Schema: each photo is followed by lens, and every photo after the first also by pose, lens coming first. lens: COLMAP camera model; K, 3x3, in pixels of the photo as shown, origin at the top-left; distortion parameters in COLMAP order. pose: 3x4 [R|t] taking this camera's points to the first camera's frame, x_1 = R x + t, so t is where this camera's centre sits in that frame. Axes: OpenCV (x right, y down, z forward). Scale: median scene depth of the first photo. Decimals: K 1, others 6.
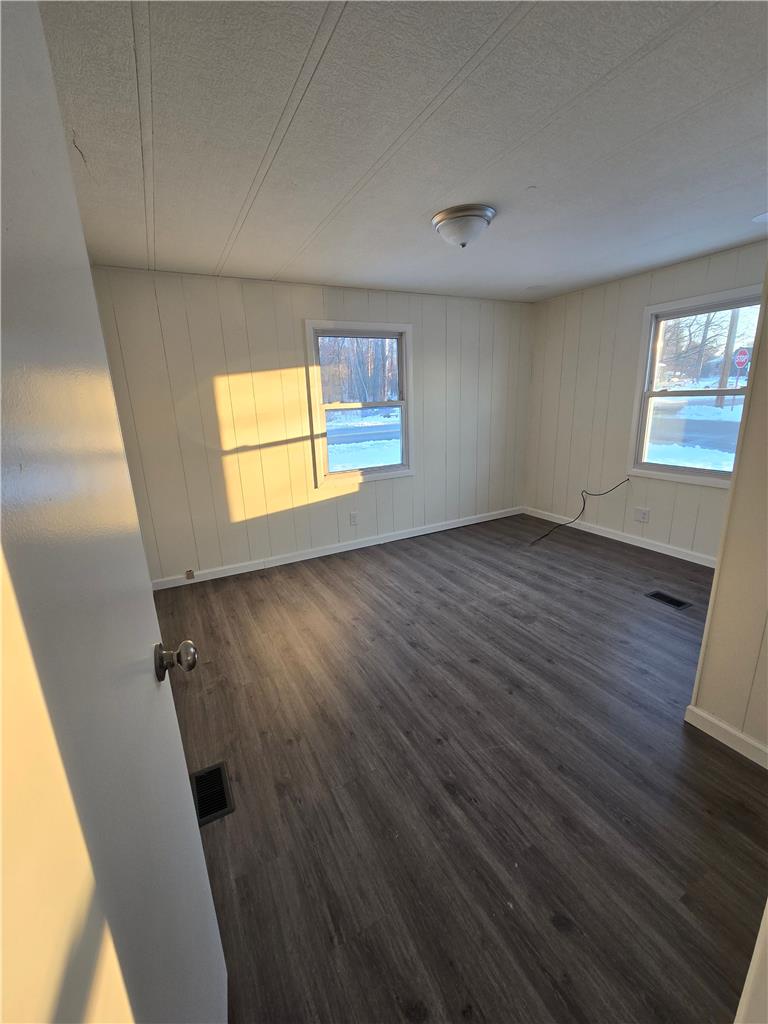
lens RADIAL K [[421.4, 0, 380.0], [0, 421.4, 510.4], [0, 0, 1]] dist [-0.001401, 0.001165]
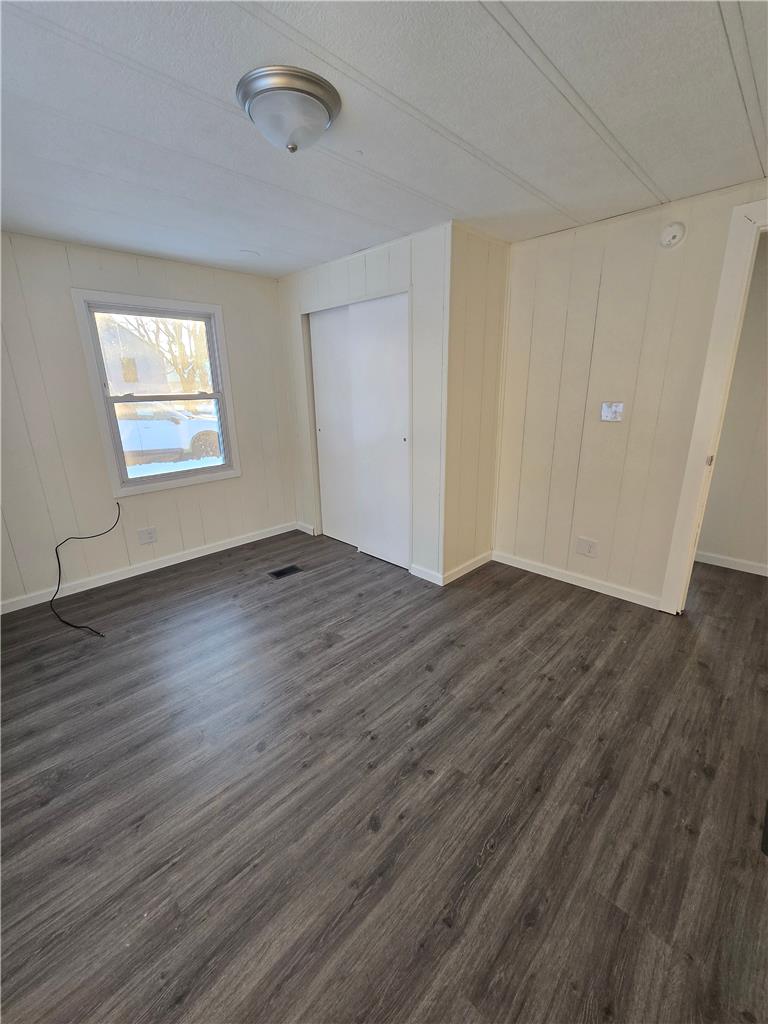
lens RADIAL K [[421.4, 0, 380.0], [0, 421.4, 510.4], [0, 0, 1]] dist [-0.001401, 0.001165]
pose [[-0.304406, -0.230036, 0.924349, -0.491370], [0.276063, 0.907449, 0.316743, -0.270885], [-0.911661, 0.351597, -0.212729, 1.078528]]
